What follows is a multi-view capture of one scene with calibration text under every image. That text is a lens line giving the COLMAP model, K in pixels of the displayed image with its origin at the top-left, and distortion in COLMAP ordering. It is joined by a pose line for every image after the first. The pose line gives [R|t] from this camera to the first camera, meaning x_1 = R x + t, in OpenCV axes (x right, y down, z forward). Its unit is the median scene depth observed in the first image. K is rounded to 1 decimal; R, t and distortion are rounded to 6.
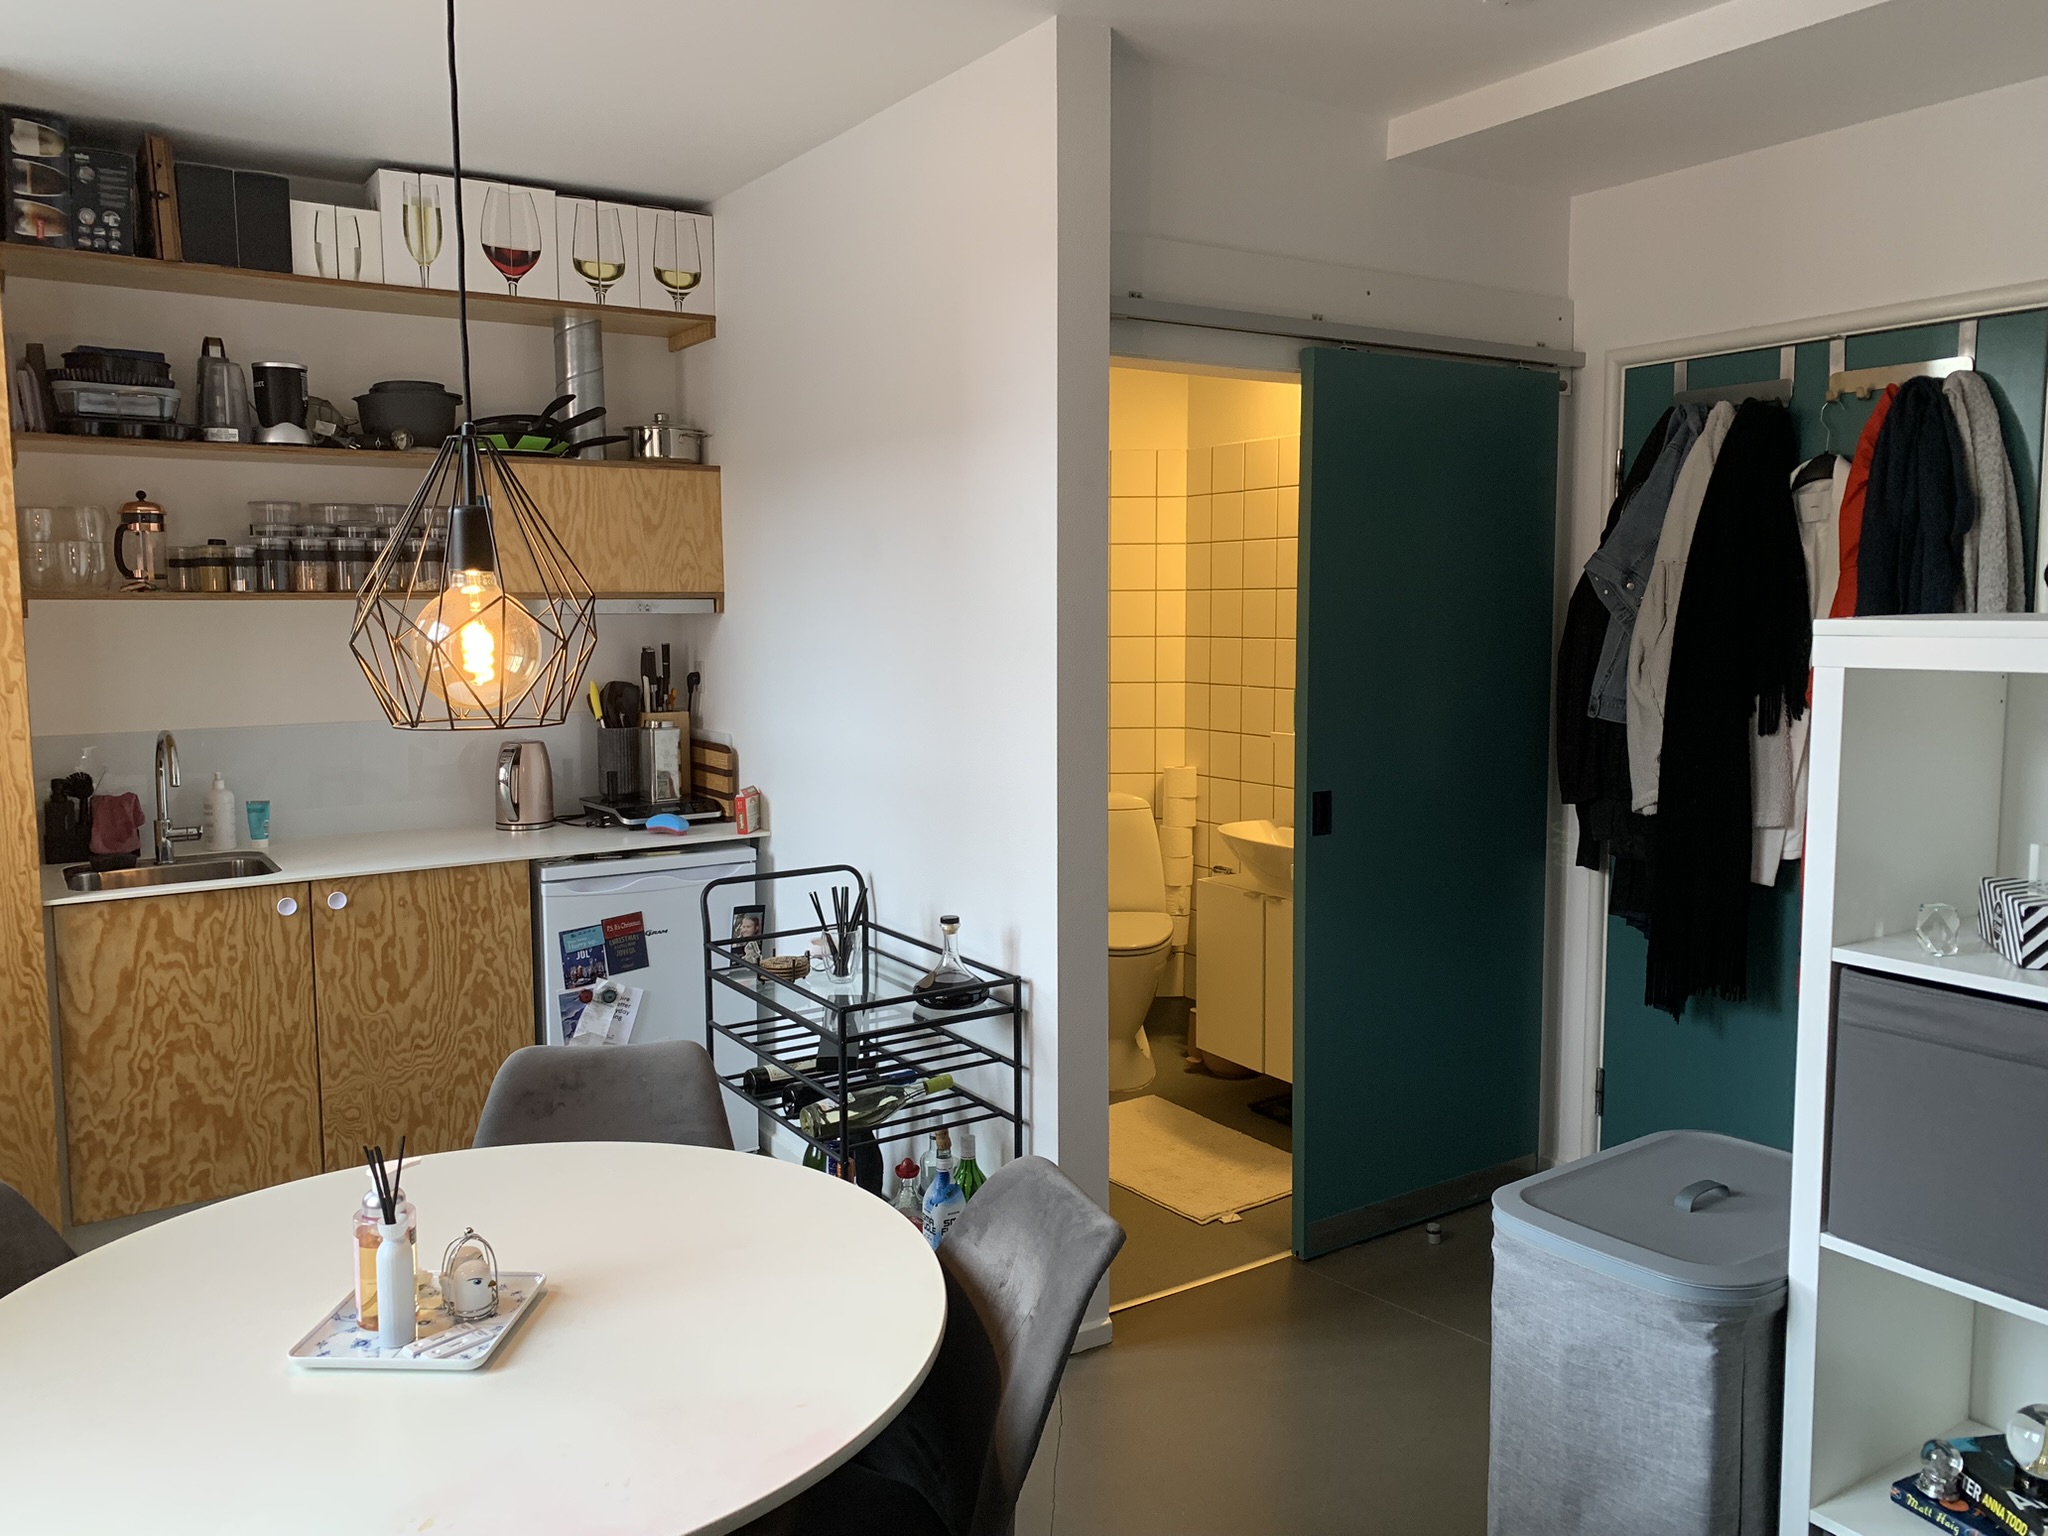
lens RADIAL K [[1539.8, 0, 1013.4], [0, 1539.8, 764.9], [0, 0, 1]] dist [0.034945, -0.033054]
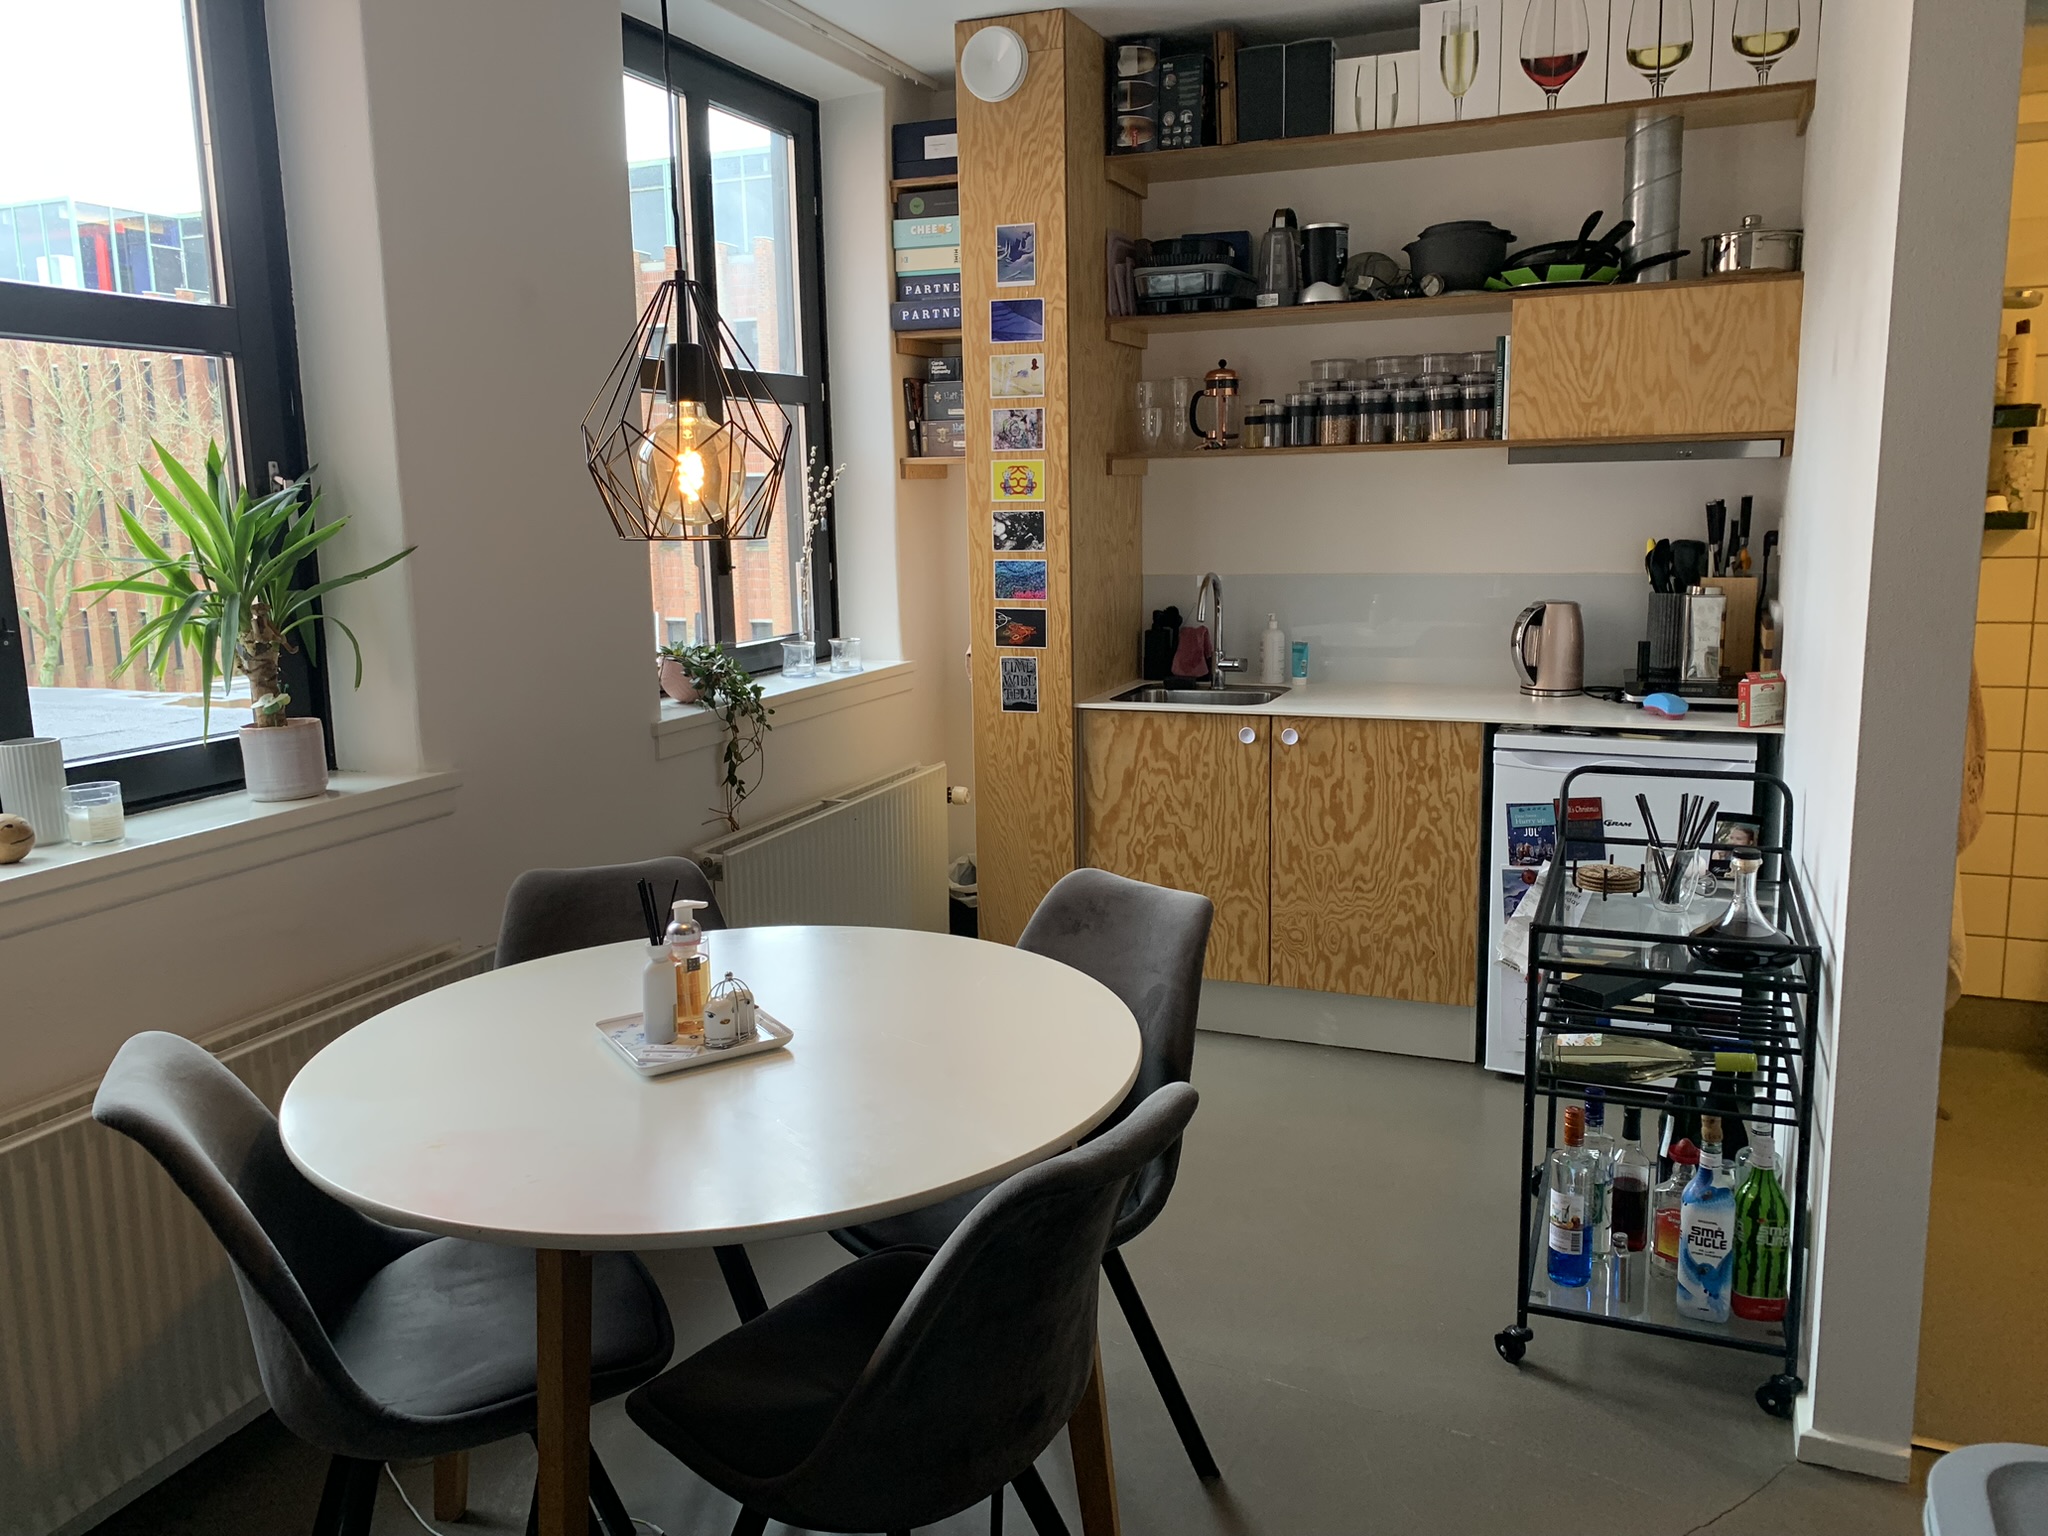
lens RADIAL K [[1539.8, 0, 1018.6], [0, 1539.8, 766.2], [0, 0, 1]] dist [0.034945, -0.033054]
pose [[0.567357, 0.139864, -0.811507, 0.307401], [-0.072934, 0.990133, 0.119659, -0.005608], [0.820236, -0.008703, 0.571959, 0.222236]]
